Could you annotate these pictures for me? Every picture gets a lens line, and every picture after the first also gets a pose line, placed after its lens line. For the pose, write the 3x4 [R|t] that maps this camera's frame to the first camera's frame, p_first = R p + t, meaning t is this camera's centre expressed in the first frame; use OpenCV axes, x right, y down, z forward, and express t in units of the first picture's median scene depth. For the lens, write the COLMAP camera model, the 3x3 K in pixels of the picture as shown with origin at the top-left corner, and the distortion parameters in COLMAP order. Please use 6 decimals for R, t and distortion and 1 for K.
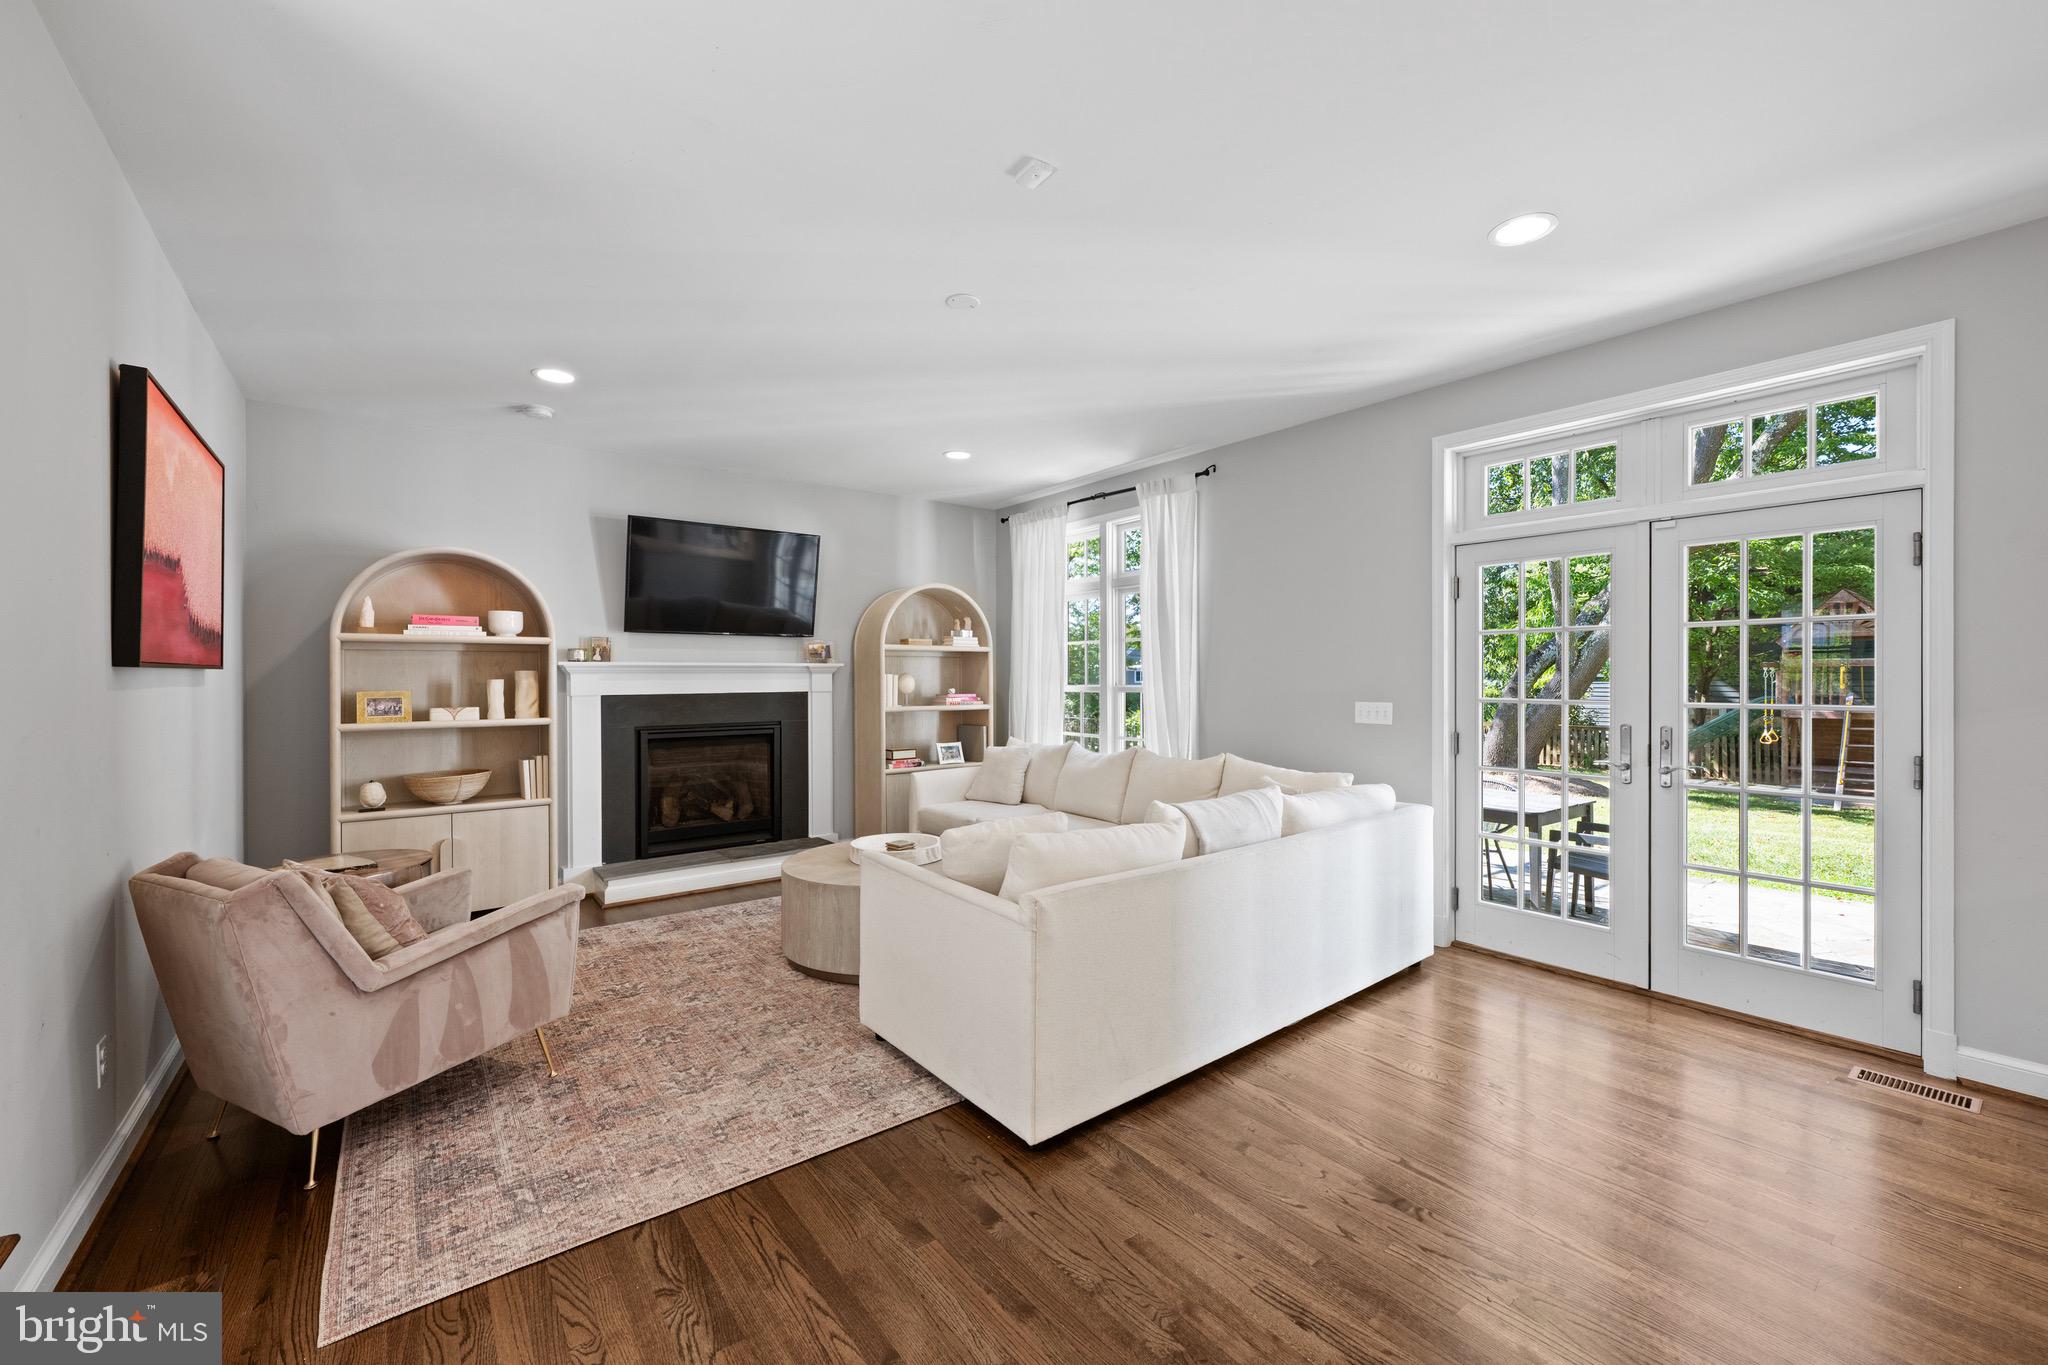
lens RADIAL K [[809.8, 0, 1026.1], [0, 809.8, 684.2], [0, 0, 1]] dist [-0.000559, 0.000142]
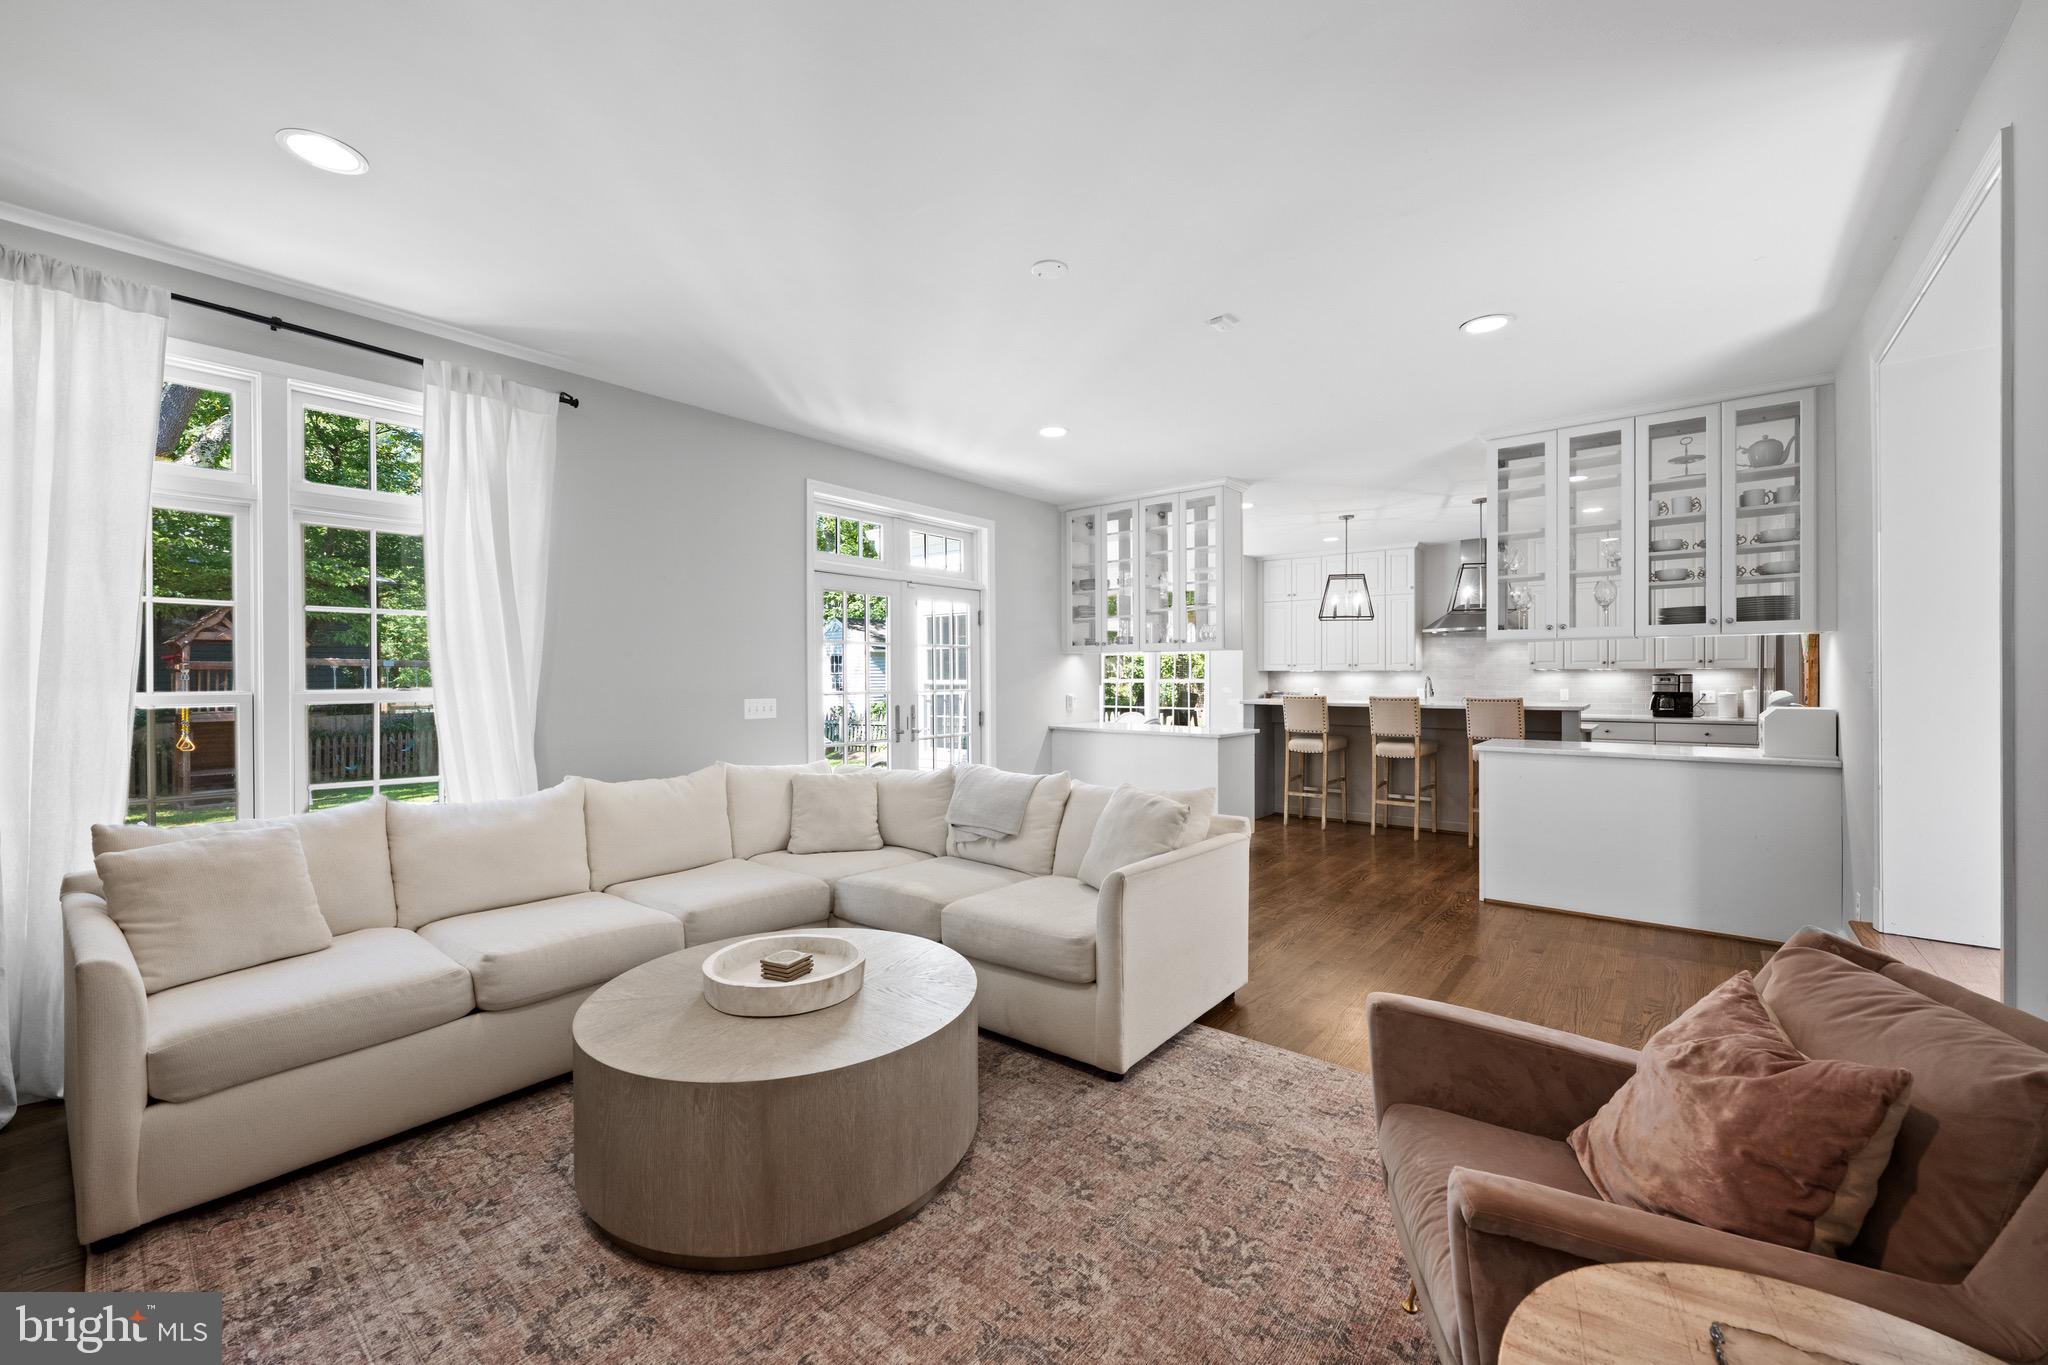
lens RADIAL K [[809.8, 0, 1026.1], [0, 809.8, 684.2], [0, 0, 1]] dist [-0.000559, 0.000142]
pose [[-0.224217, -0.007938, 0.974507, -0.905337], [0.012066, 0.999868, 0.010921, -0.005526], [-0.974464, 0.014207, -0.224092, 1.146447]]
